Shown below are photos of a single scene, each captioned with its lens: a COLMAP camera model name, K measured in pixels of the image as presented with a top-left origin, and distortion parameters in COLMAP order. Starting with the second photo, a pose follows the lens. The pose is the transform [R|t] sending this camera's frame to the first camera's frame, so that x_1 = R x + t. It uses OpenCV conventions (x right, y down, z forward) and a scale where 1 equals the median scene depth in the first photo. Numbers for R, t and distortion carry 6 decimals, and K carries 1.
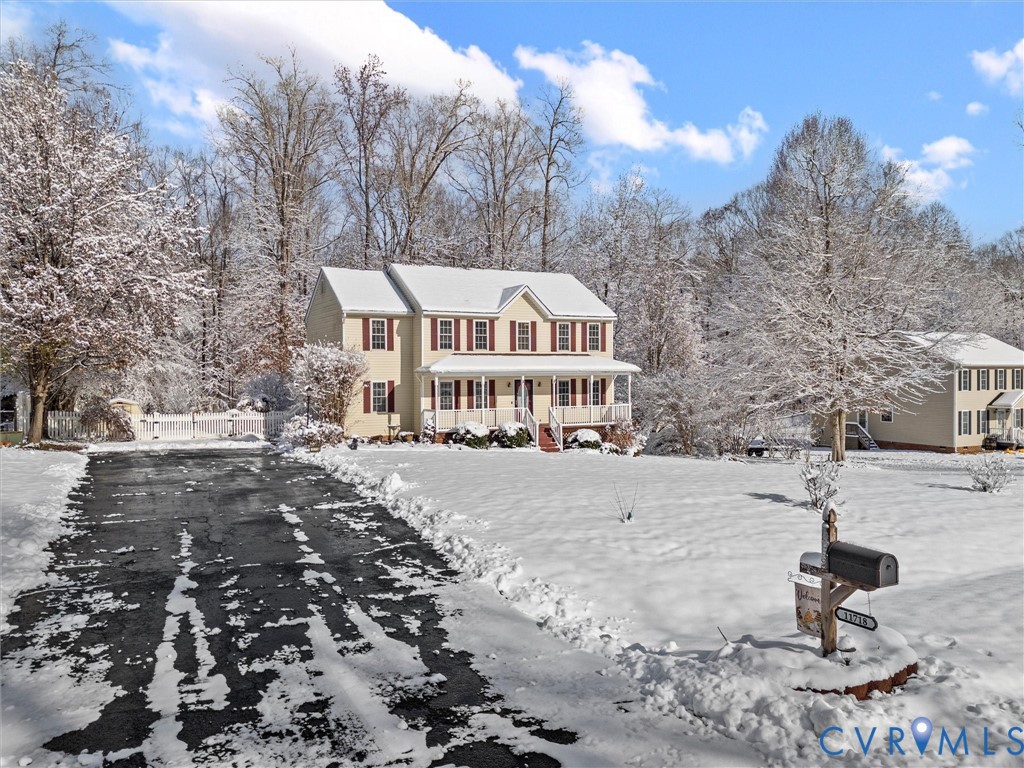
lens RADIAL K [[777.2, 0, 504.9], [0, 777.2, 373.2], [0, 0, 1]] dist [0.038850, -0.006258]
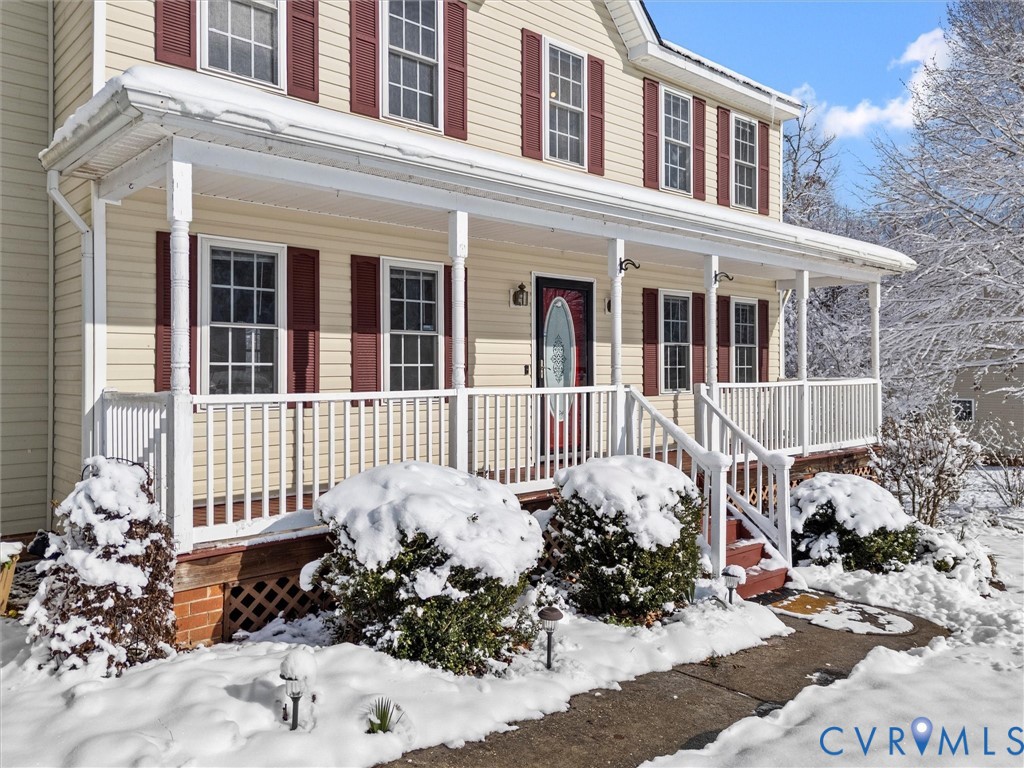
lens RADIAL K [[777.2, 0, 504.9], [0, 777.2, 373.2], [0, 0, 1]] dist [0.038850, -0.006258]
pose [[0.965693, 0.003249, 0.259666, -0.062594], [-0.003768, 0.999992, 0.001501, 0.039973], [-0.259659, -0.002428, 0.965697, 0.785913]]
